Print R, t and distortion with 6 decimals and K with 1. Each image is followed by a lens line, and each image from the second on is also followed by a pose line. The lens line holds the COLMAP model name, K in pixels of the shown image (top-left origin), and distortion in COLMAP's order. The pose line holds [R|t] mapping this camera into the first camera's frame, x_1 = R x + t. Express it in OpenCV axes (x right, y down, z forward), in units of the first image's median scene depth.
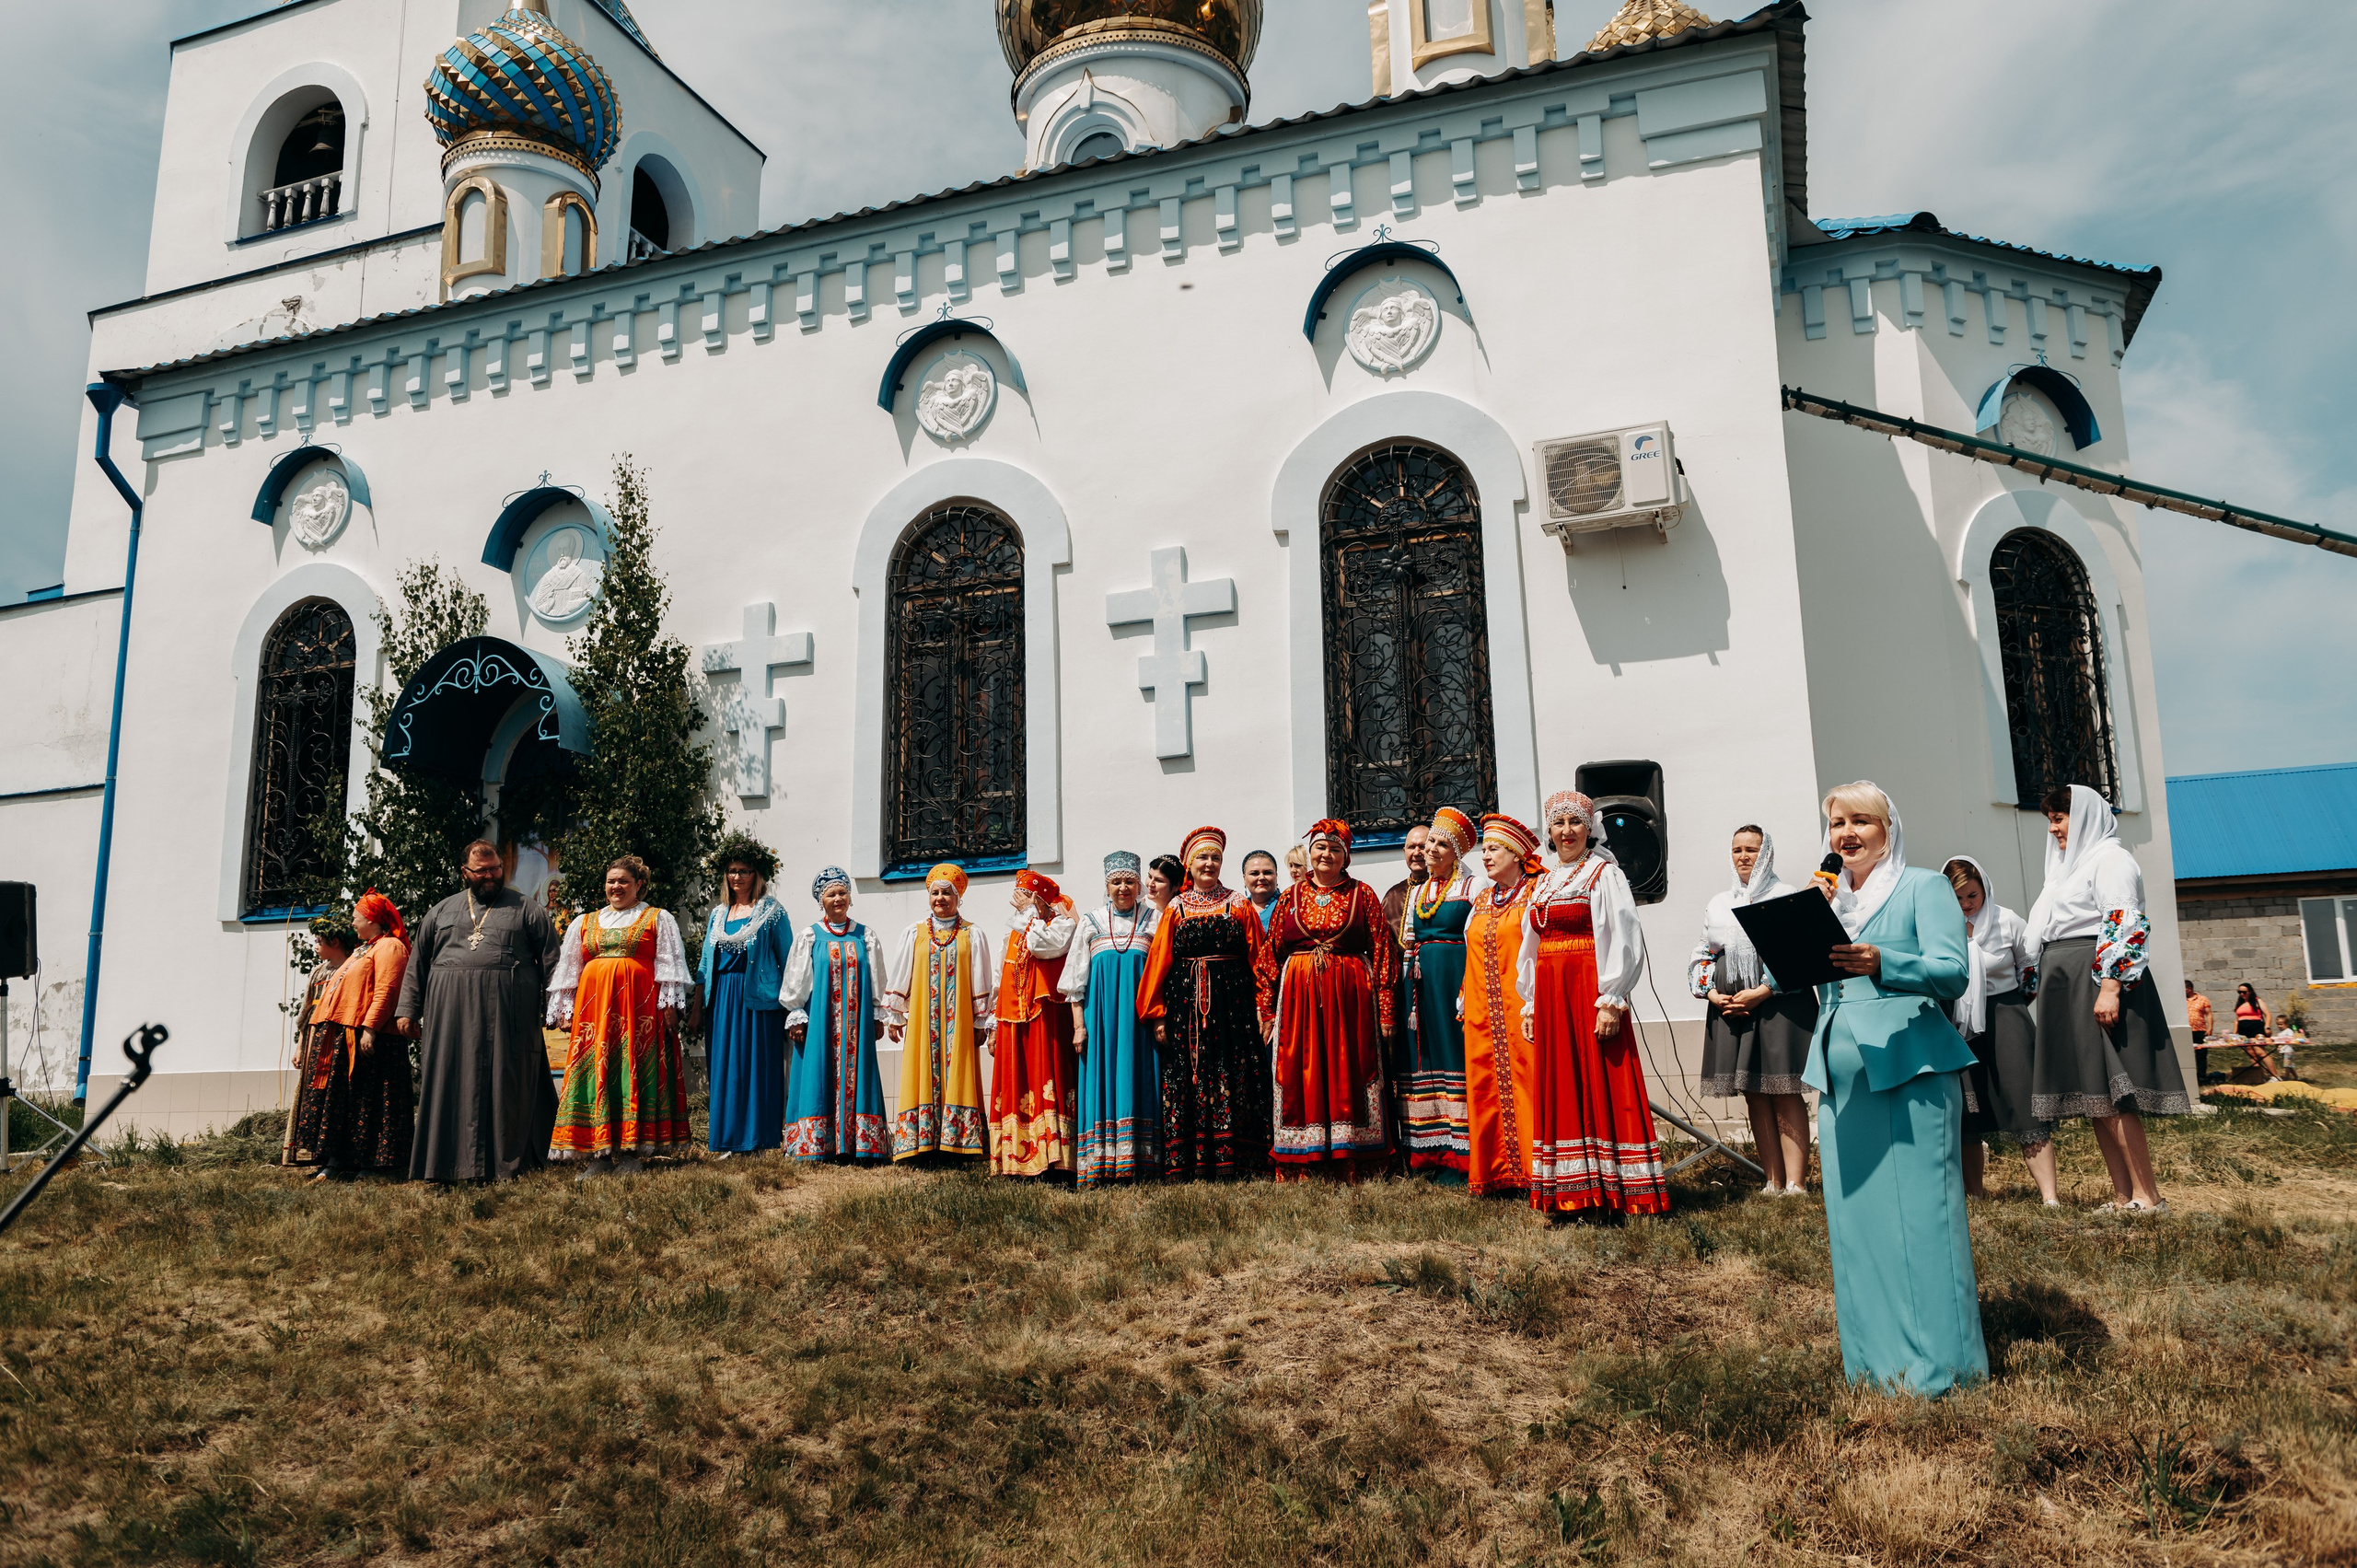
lens RADIAL K [[1770.3, 0, 1178.5], [0, 1770.3, 784.0], [0, 0, 1]] dist [-0.031412, -0.005607]
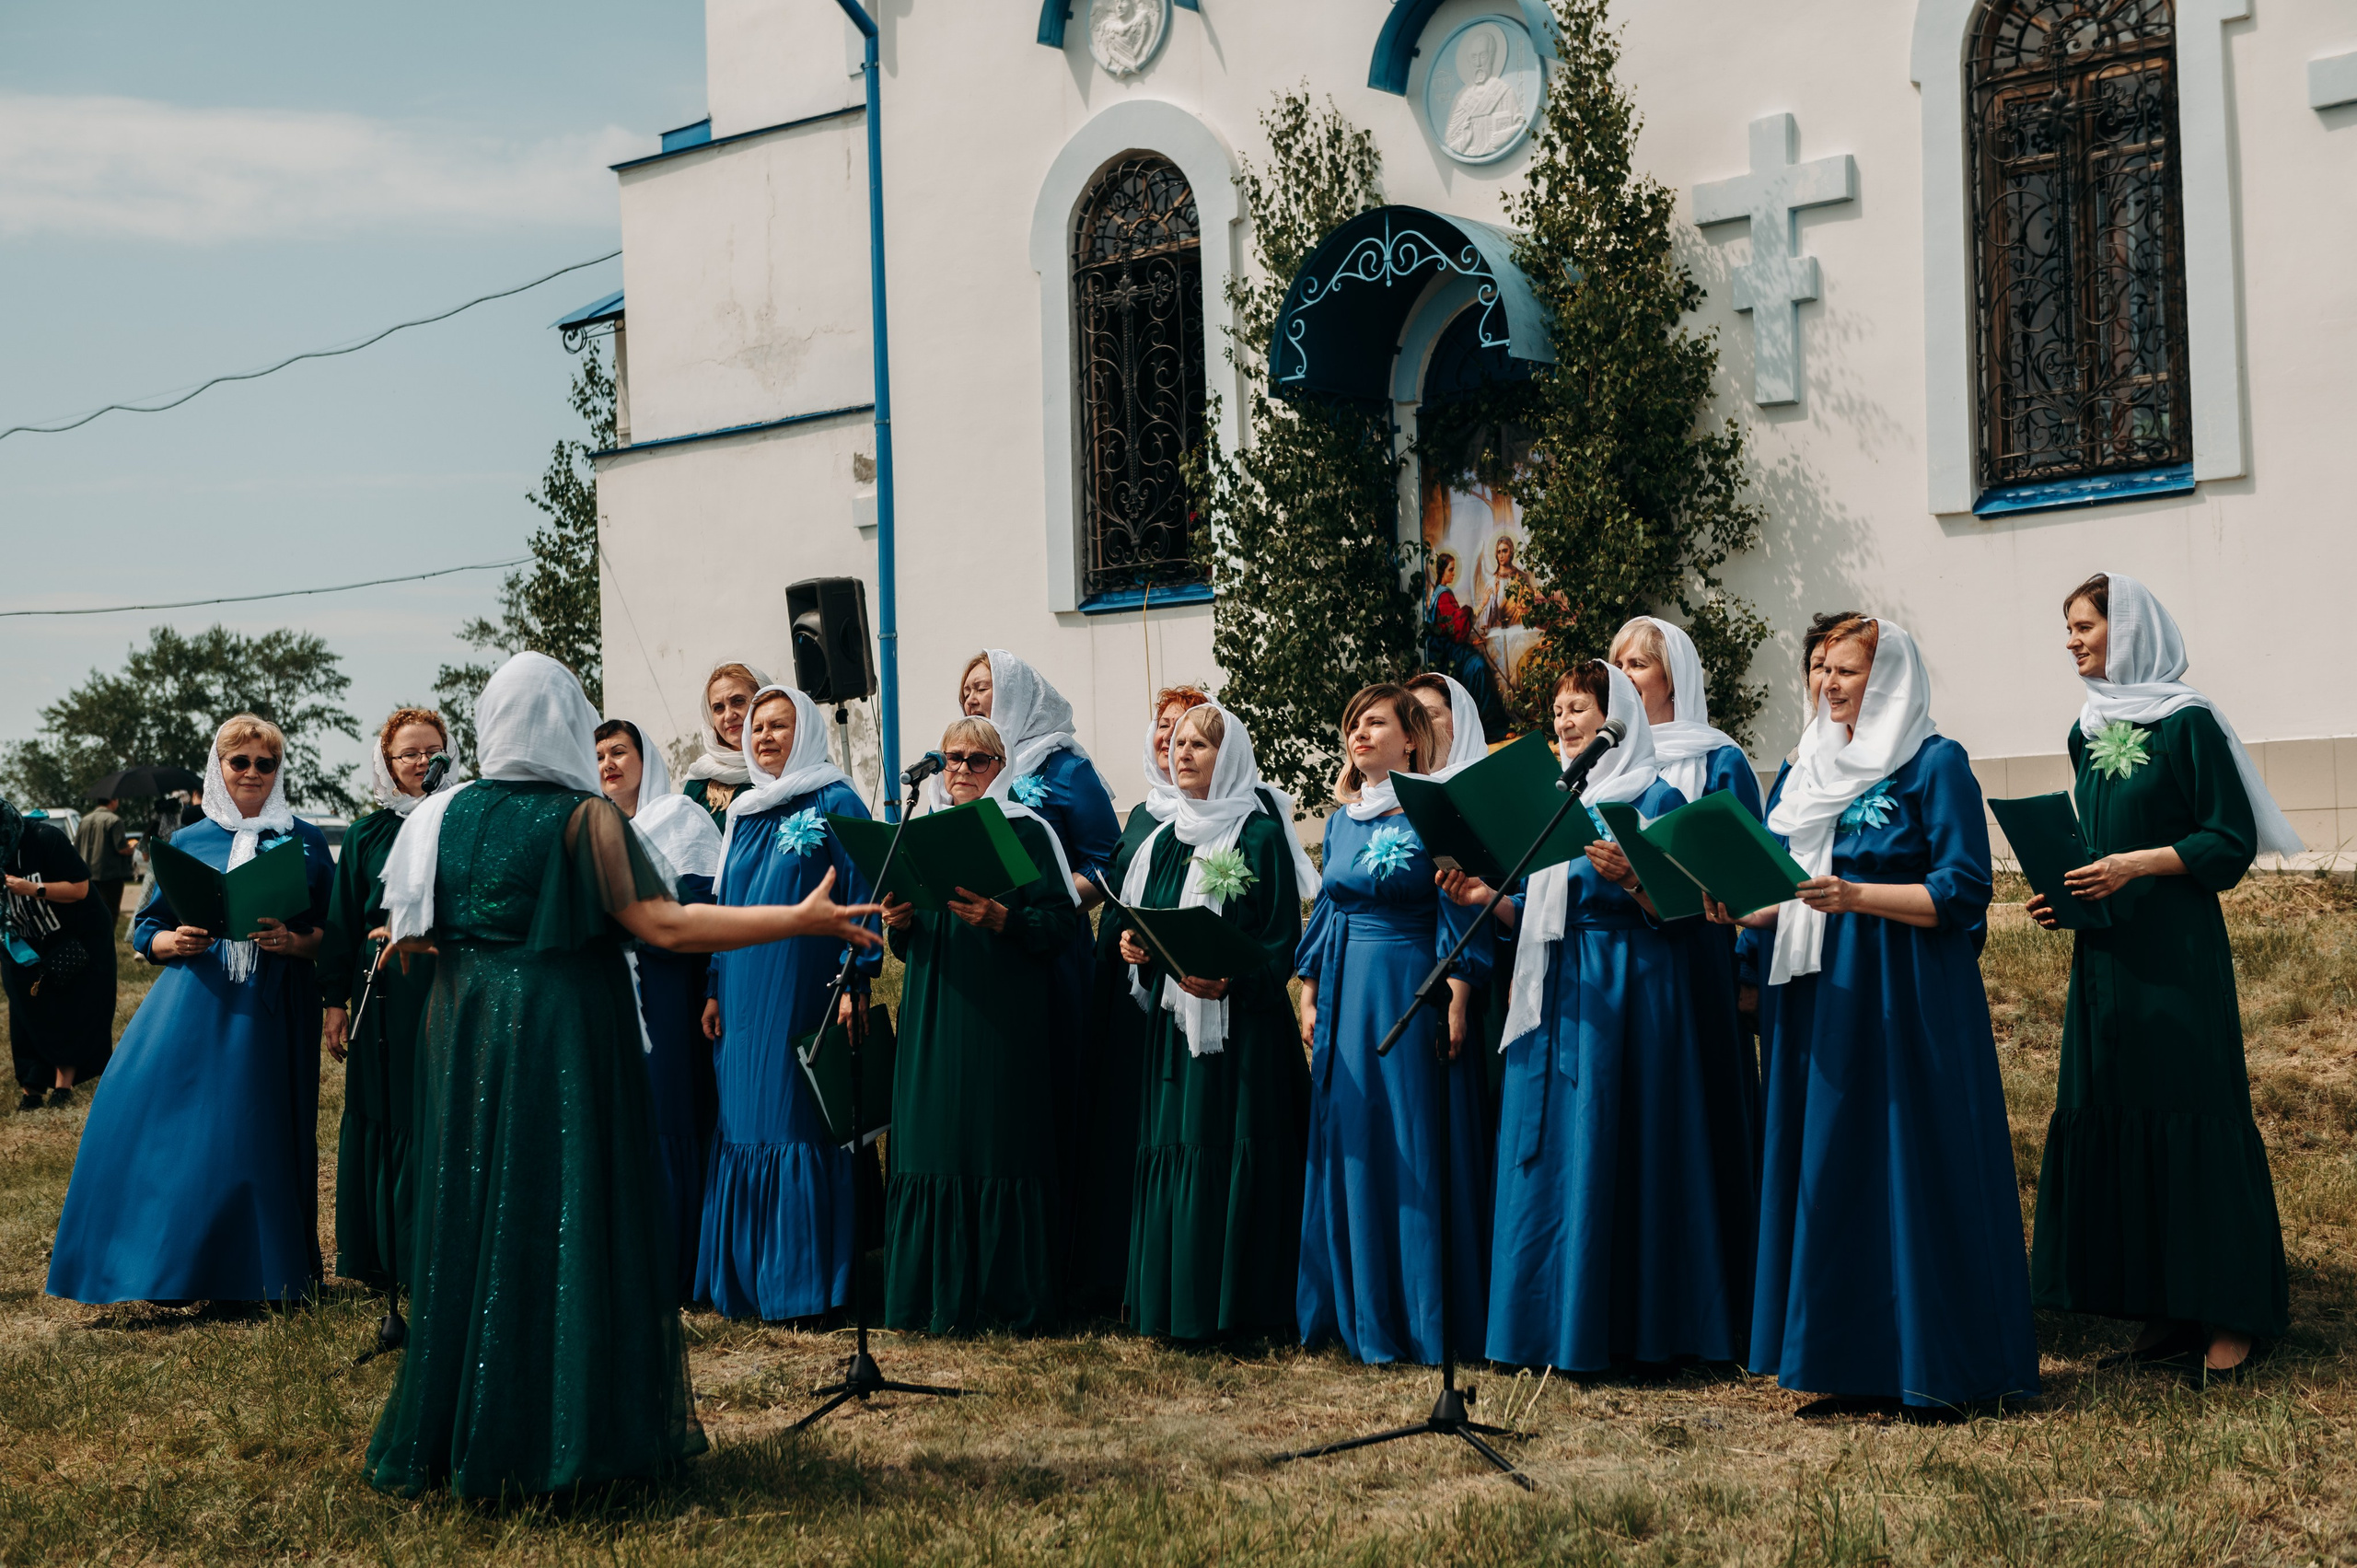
lens RADIAL K [[3559.7, 0, 1178.5], [0, 3559.7, 784.0], [0, 0, 1]] dist [0.148757, -0.119938]
pose [[0.930478, -0.024574, -0.365522, 0.050541], [0.079779, 0.987394, 0.136703, -0.055559], [0.357555, -0.156360, 0.920709, -0.402294]]
